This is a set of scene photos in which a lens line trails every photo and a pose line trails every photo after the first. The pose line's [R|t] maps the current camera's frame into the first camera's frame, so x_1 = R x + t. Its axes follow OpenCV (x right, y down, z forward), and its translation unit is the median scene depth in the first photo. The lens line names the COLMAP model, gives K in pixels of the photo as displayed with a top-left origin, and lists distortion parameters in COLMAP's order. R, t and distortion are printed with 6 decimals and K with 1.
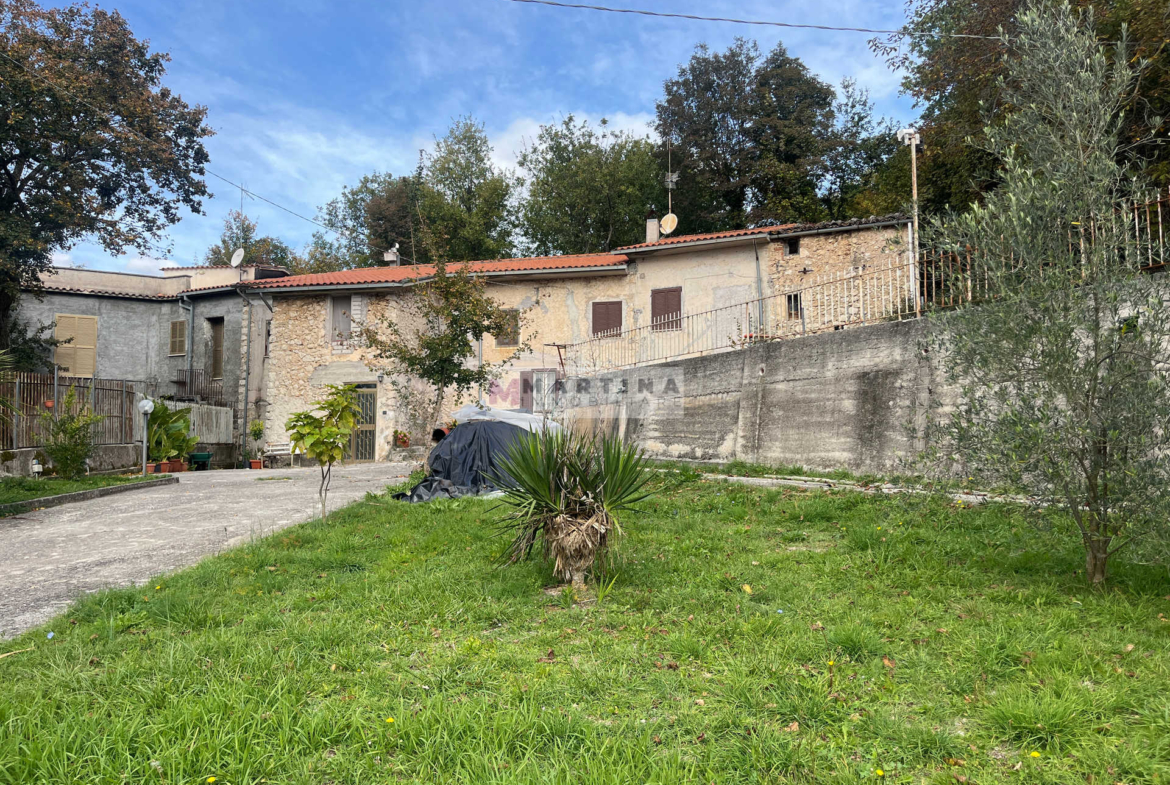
lens RADIAL K [[880.9, 0, 592.2], [0, 880.9, 418.9], [0, 0, 1]] dist [0.009534, -0.000130]
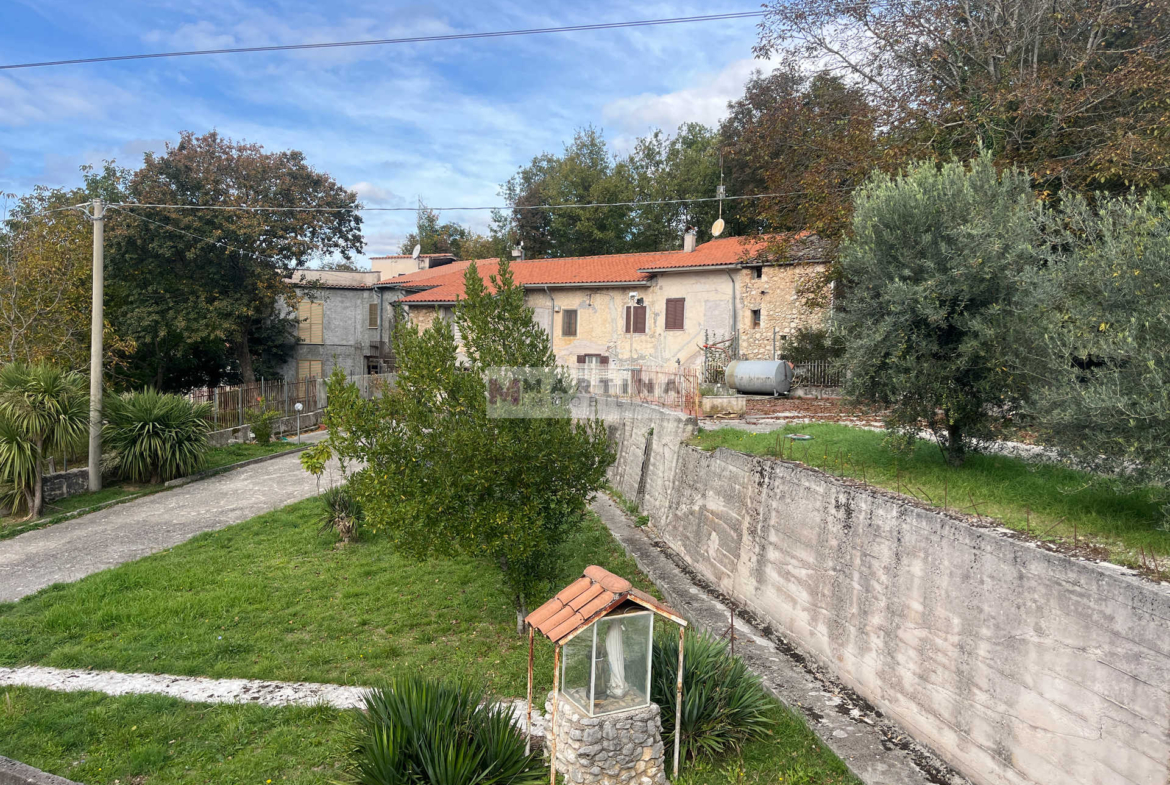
lens RADIAL K [[880.9, 0, 592.2], [0, 880.9, 418.9], [0, 0, 1]] dist [0.009534, -0.000130]
pose [[0.954940, 0.045580, -0.293279, 0.363226], [-0.008631, 0.991984, 0.126066, -0.133612], [0.296674, -0.117854, 0.947679, -0.329063]]
